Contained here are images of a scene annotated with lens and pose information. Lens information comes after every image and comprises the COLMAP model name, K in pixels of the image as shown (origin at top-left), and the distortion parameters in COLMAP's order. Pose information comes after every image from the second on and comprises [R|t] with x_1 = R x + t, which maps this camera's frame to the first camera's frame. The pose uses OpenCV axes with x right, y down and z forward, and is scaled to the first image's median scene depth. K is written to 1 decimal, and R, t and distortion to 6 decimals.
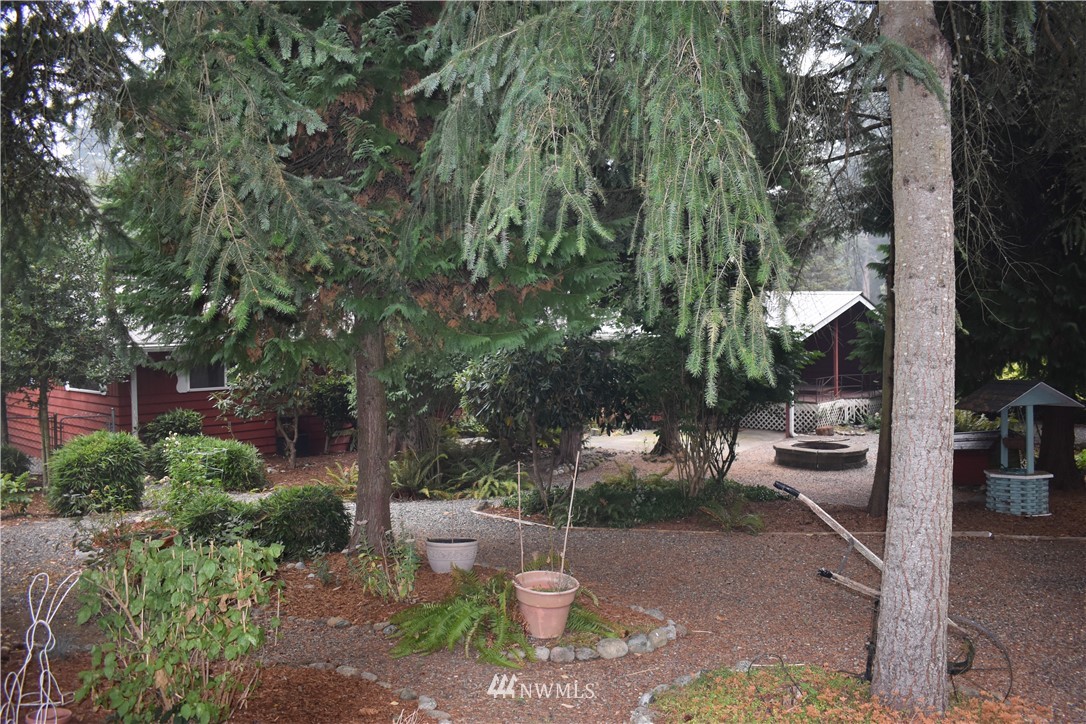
lens RADIAL K [[854.9, 0, 542.9], [0, 854.9, 364.5], [0, 0, 1]] dist [-0.085173, 0.000652]
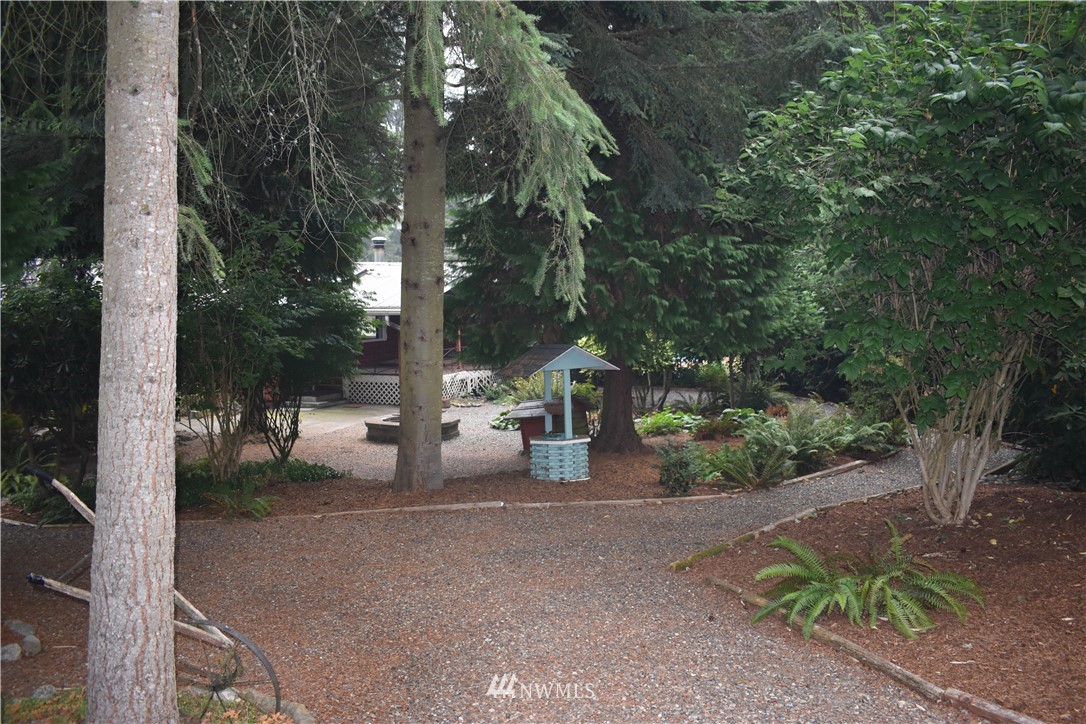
lens RADIAL K [[854.9, 0, 542.7], [0, 854.9, 360.6], [0, 0, 1]] dist [-0.085173, 0.000652]
pose [[0.943648, -0.025958, 0.329930, 0.227806], [0.019083, 0.999528, 0.024061, 0.013882], [-0.330399, -0.016409, 0.943699, 0.049788]]
